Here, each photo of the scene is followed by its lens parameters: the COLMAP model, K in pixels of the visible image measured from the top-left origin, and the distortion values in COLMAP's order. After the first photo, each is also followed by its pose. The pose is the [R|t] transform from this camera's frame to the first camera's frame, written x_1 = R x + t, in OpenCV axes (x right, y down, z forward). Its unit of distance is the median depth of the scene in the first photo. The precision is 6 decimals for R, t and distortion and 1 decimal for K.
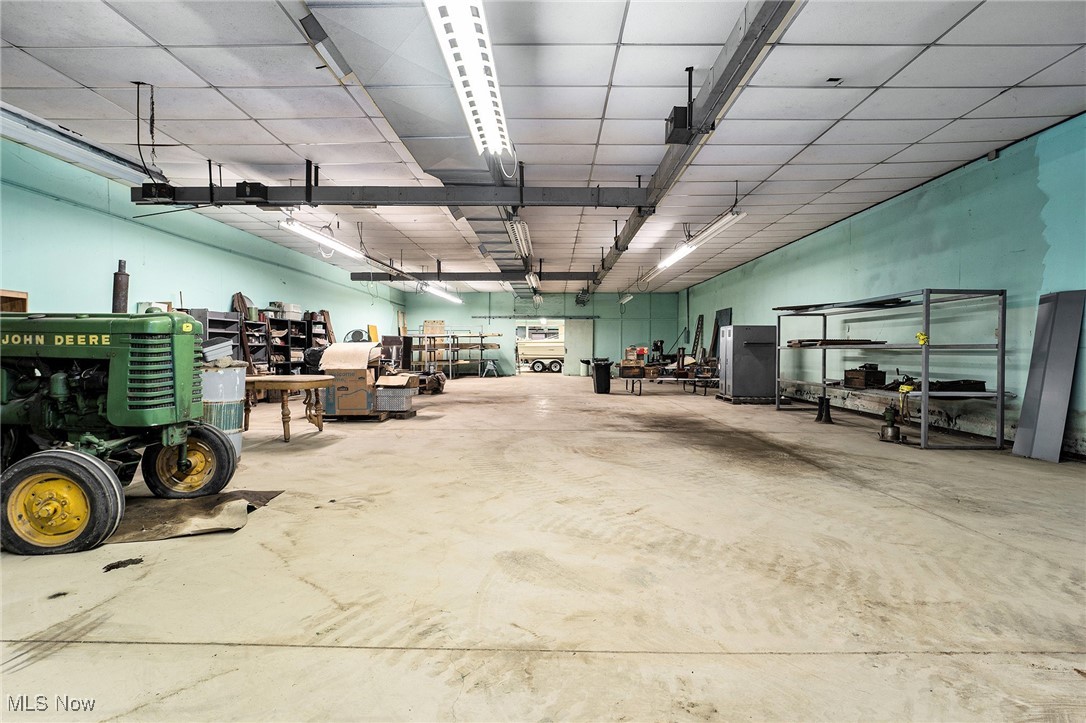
lens RADIAL K [[470.1, 0, 538.7], [0, 470.1, 360.4], [0, 0, 1]] dist [0.000573, 0.000109]
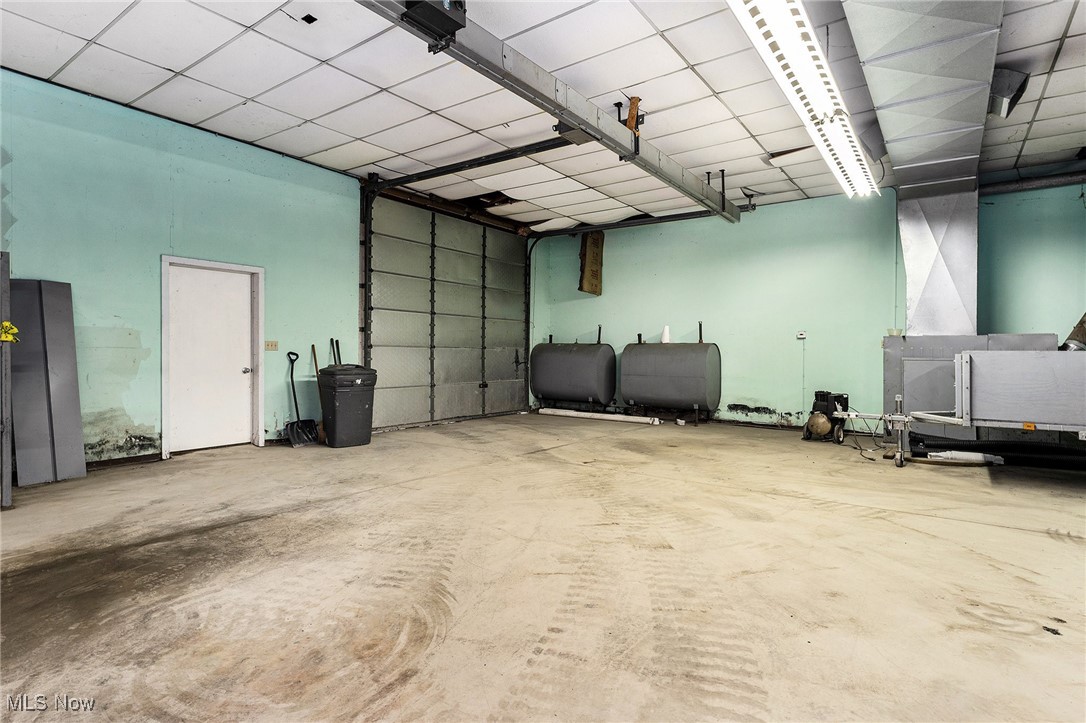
lens RADIAL K [[560.6, 0, 537.6], [0, 560.6, 361.9], [0, 0, 1]] dist [0.011793, 0.001053]
pose [[-0.823450, -0.013654, 0.567225, -0.358123], [-0.003528, 0.999814, 0.018946, -0.040486], [-0.567378, 0.013600, -0.823345, 2.189032]]
